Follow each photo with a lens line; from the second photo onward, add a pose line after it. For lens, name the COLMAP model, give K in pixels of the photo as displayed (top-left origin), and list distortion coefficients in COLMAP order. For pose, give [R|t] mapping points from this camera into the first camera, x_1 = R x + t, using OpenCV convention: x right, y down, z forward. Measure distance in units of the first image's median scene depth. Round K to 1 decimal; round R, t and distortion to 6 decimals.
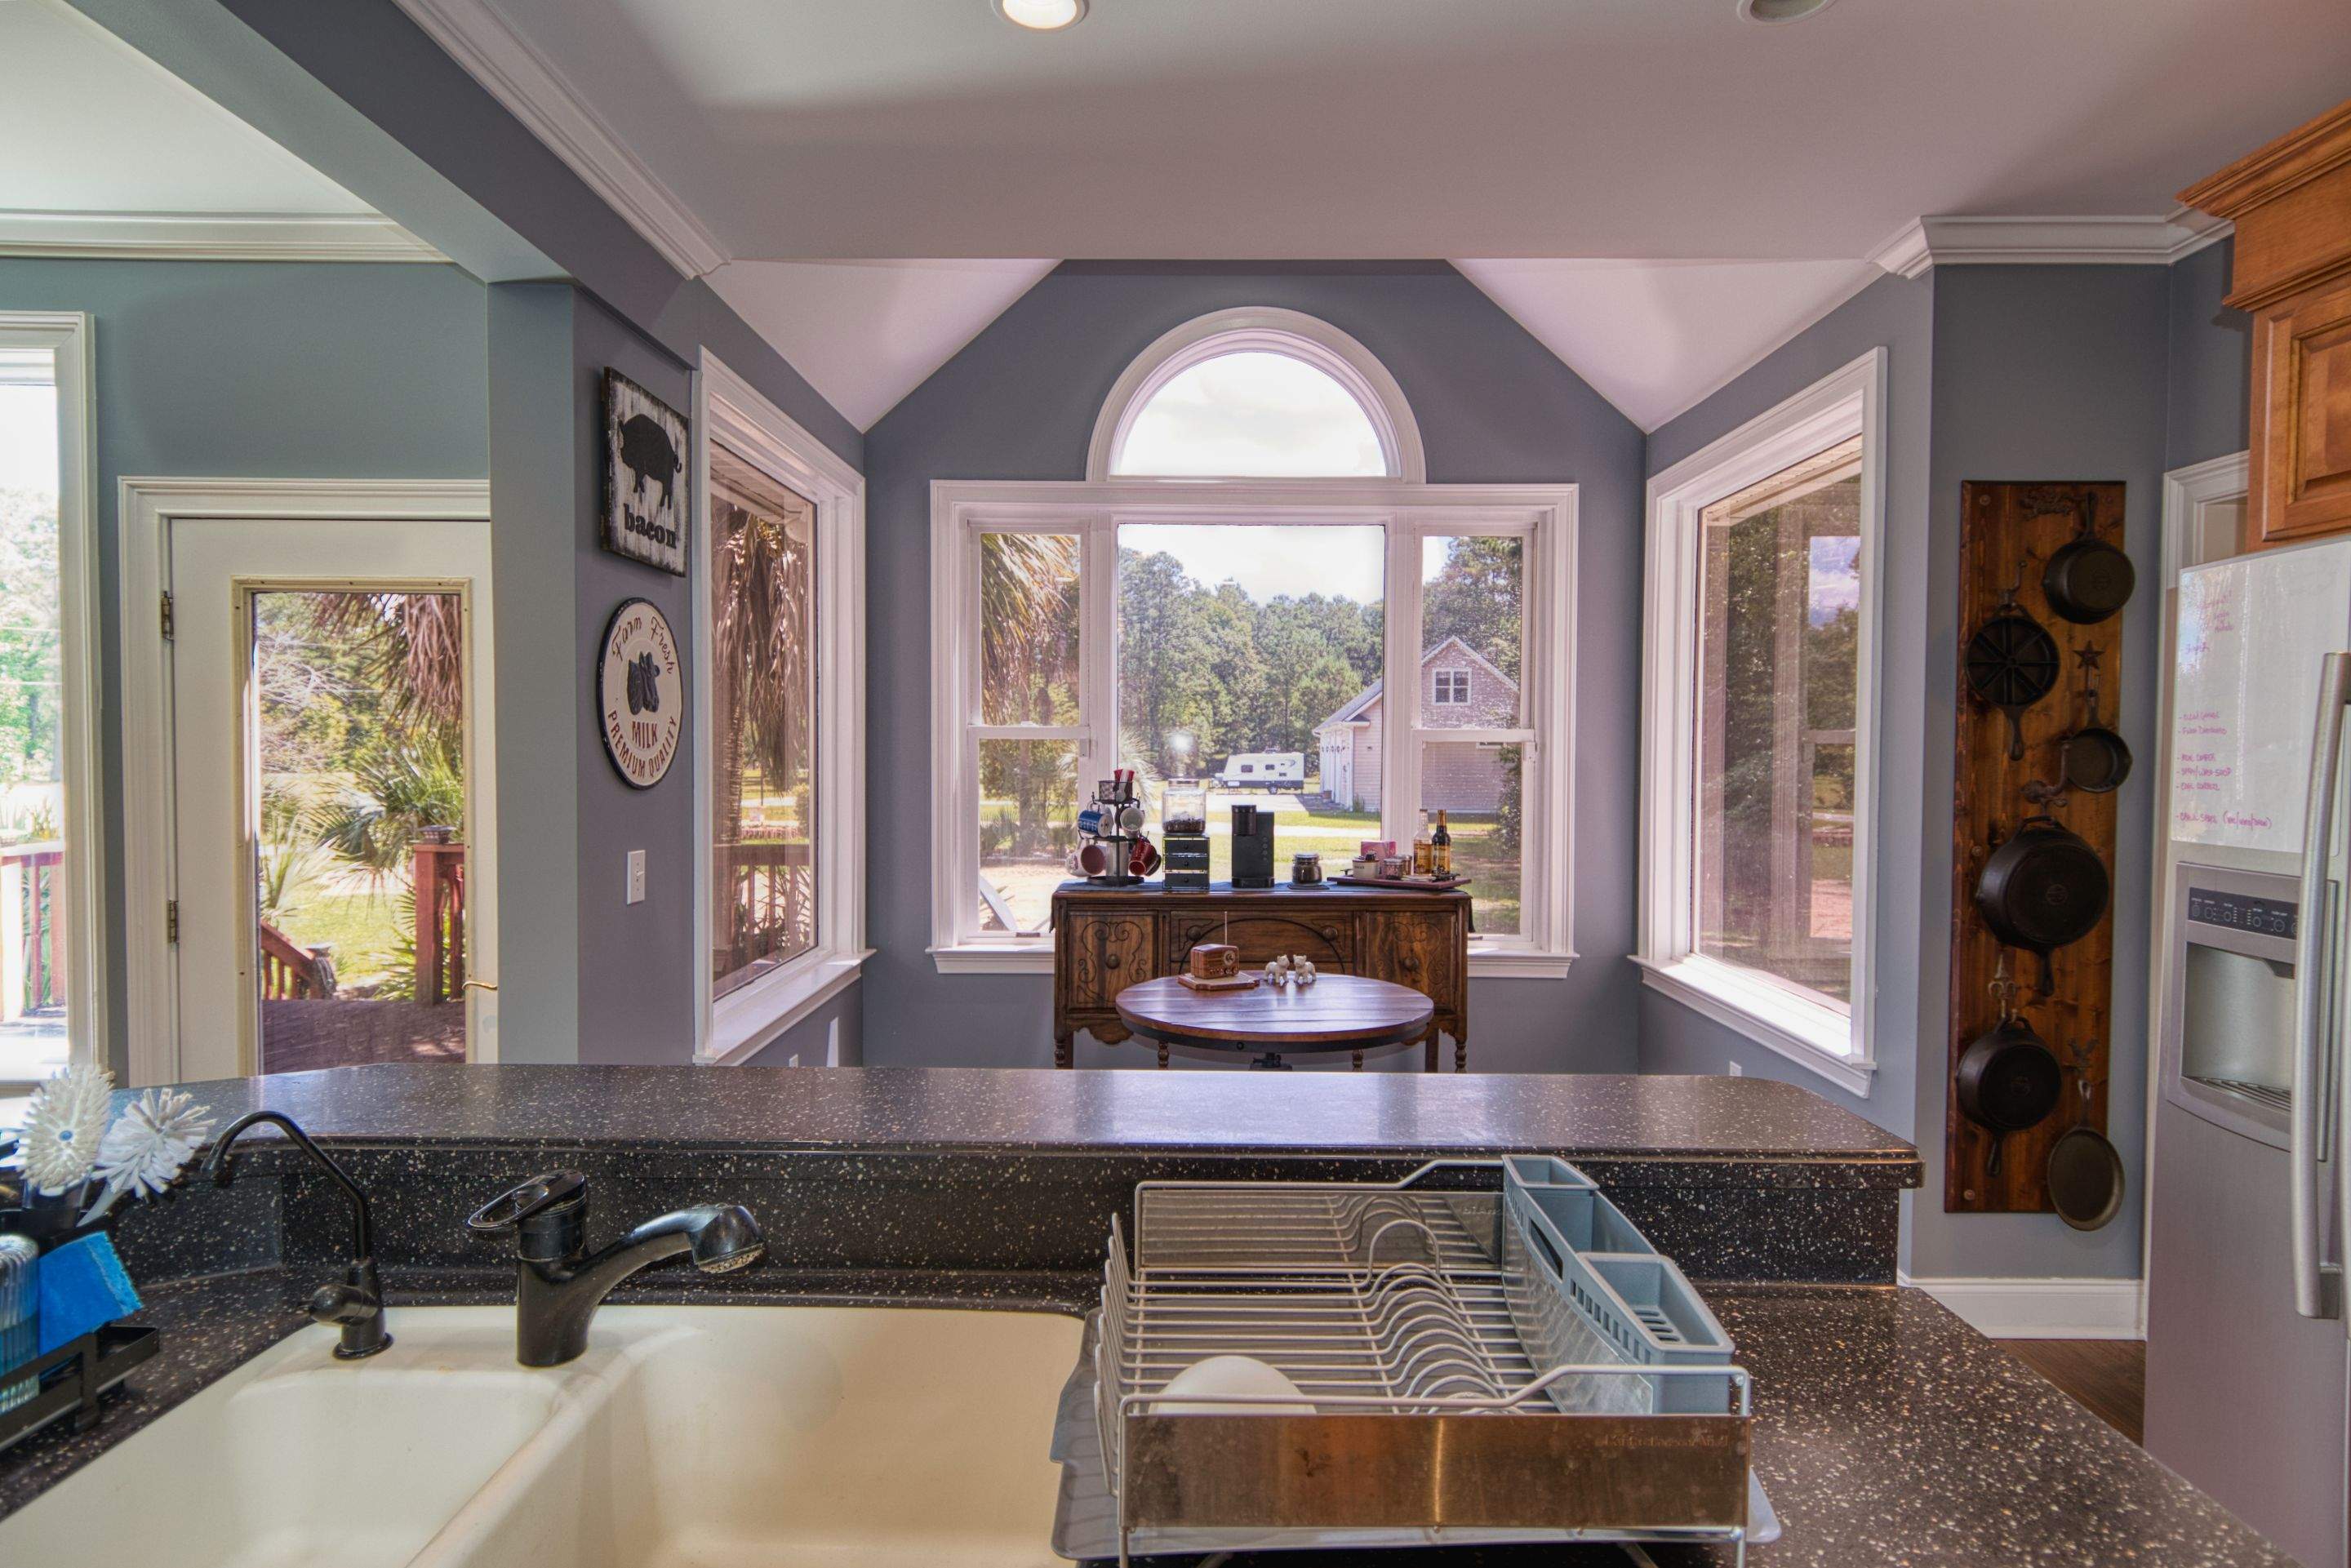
lens RADIAL K [[1262.9, 0, 1175.5], [0, 1262.9, 784.0], [0, 0, 1]] dist [0.000323, 0.000030]
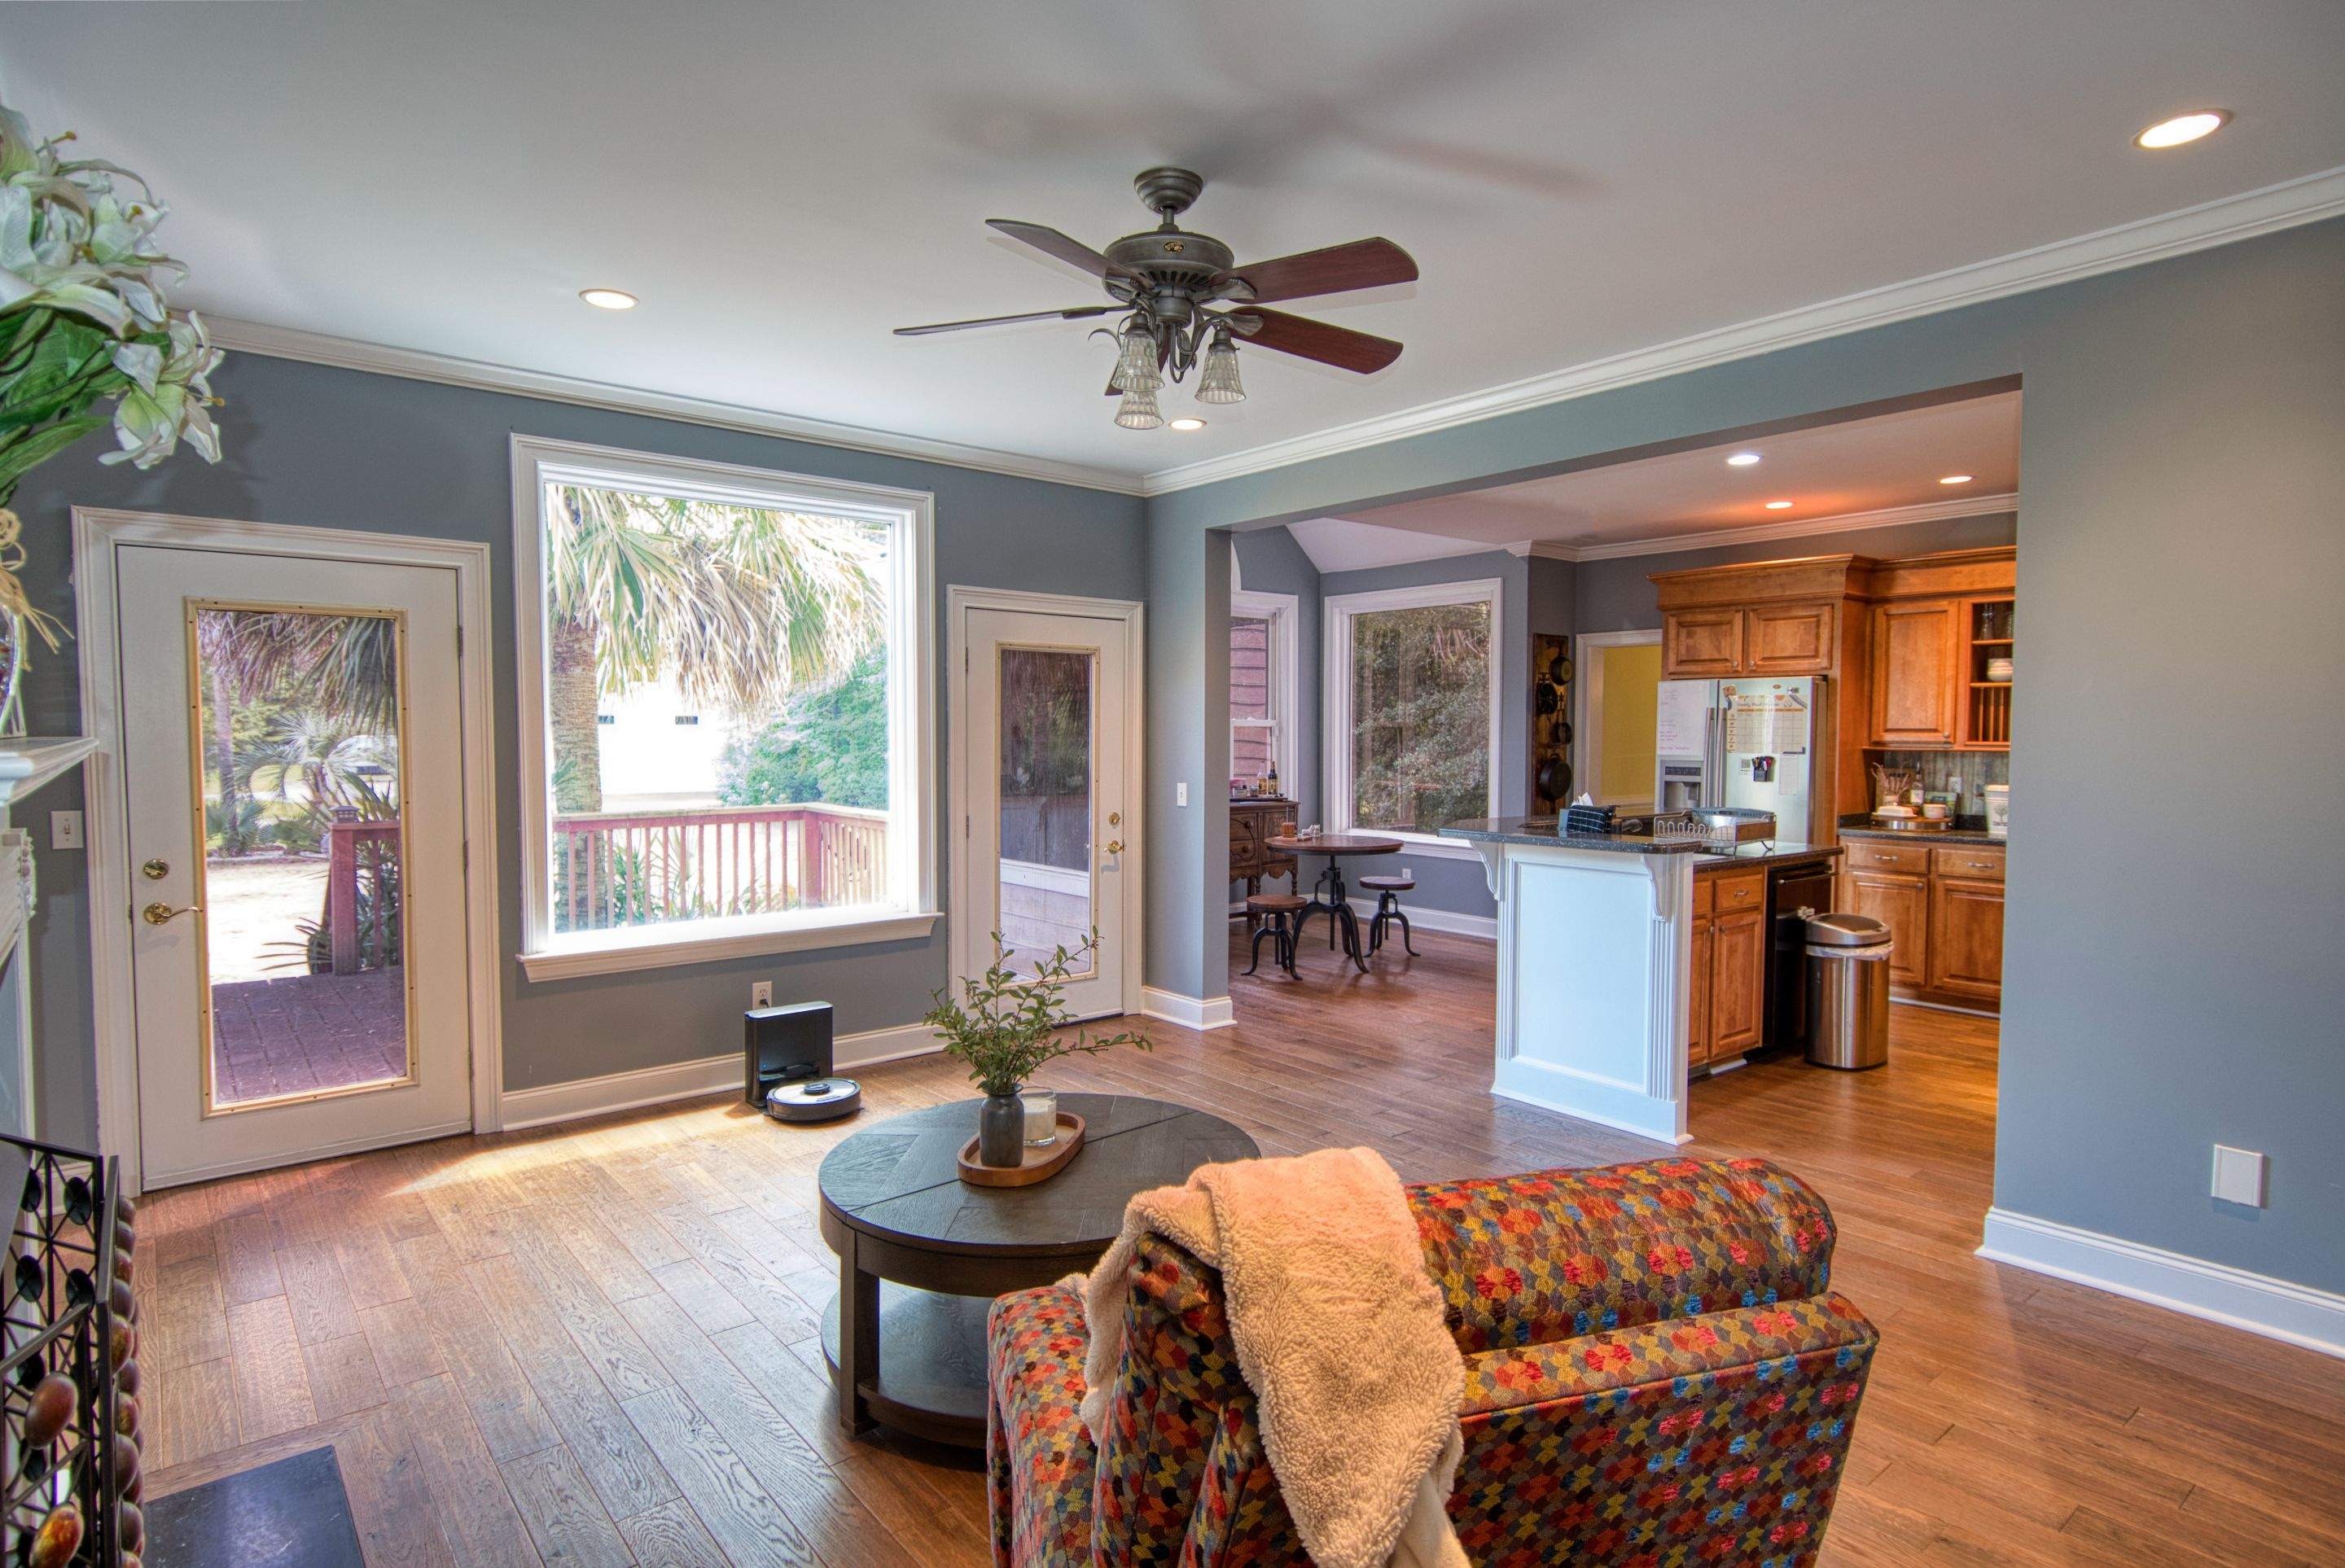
lens RADIAL K [[1259.6, 0, 1172.5], [0, 1259.6, 784.0], [0, 0, 1]] dist [0.000323, 0.000030]
pose [[0.770144, -0.029297, 0.637196, -1.769378], [0.020053, 0.999563, 0.021721, 0.013980], [-0.637554, -0.003950, 0.770395, -0.624849]]
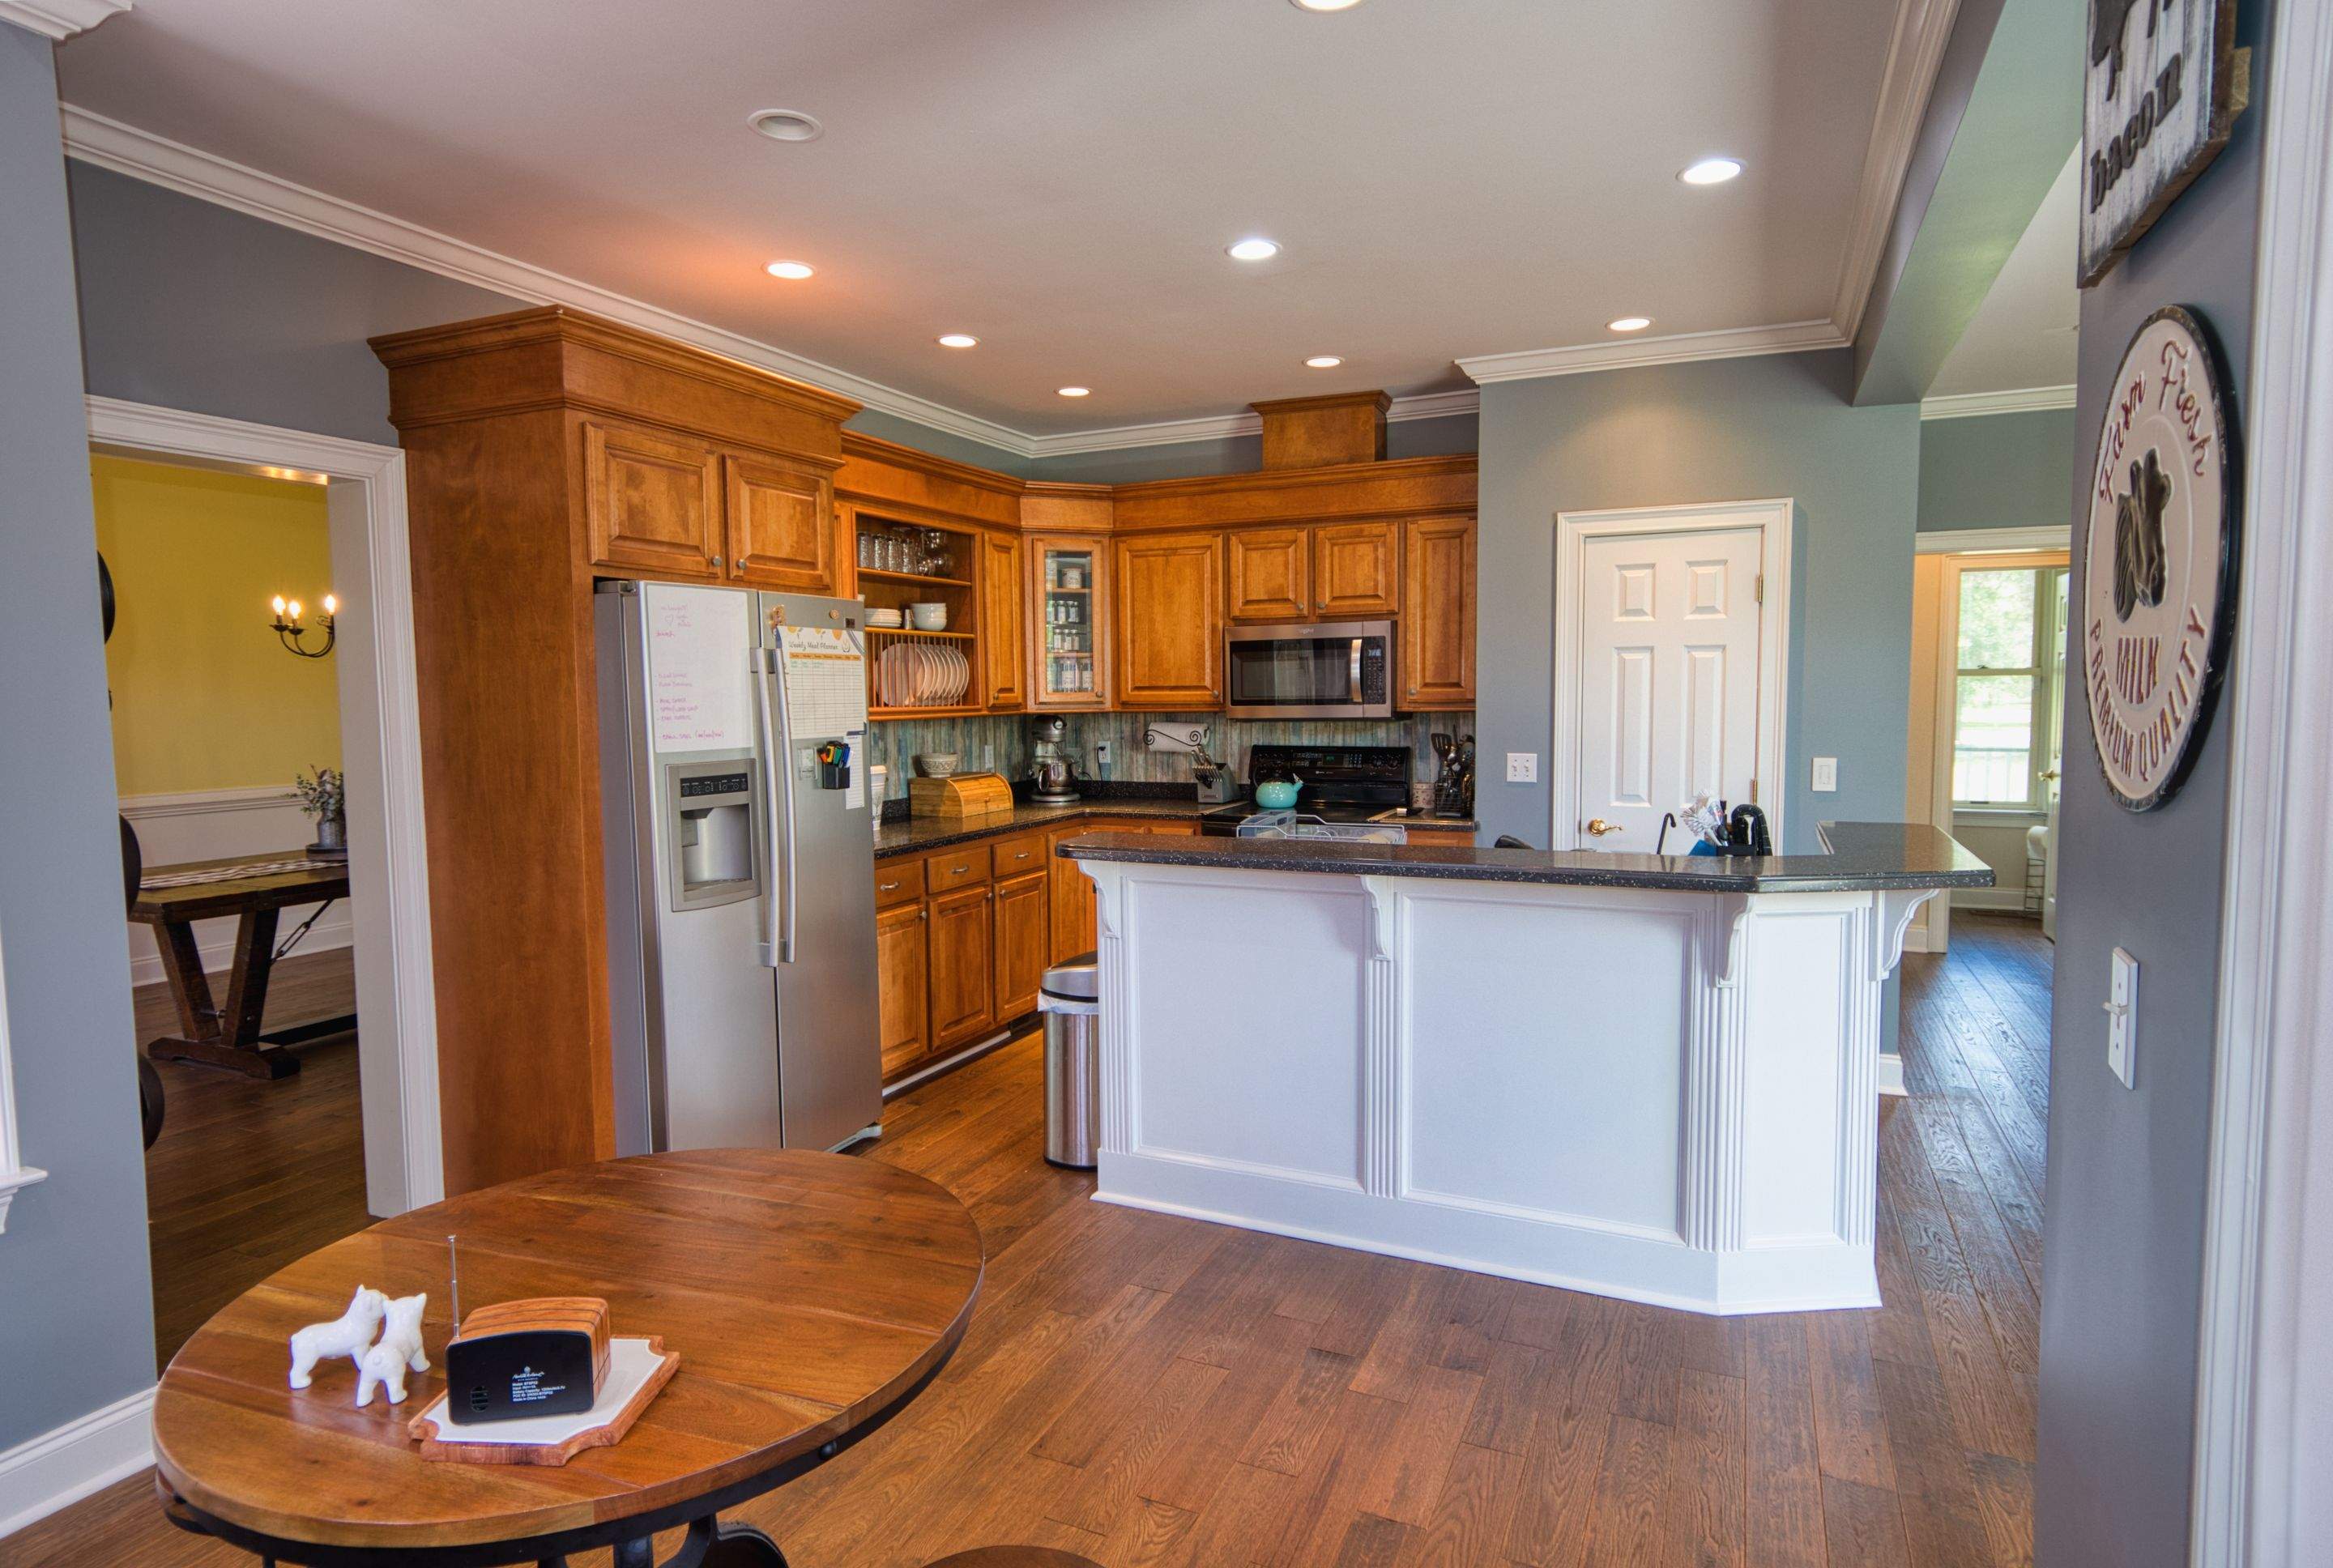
lens RADIAL K [[1273.9, 0, 1166.5], [0, 1273.9, 784.0], [0, 0, 1]] dist [-0.000007, 0.000008]
pose [[-0.912638, -0.027102, 0.407869, -0.298857], [0.017836, 0.994209, 0.105971, -0.049790], [-0.408379, 0.103988, -0.906870, 1.450796]]
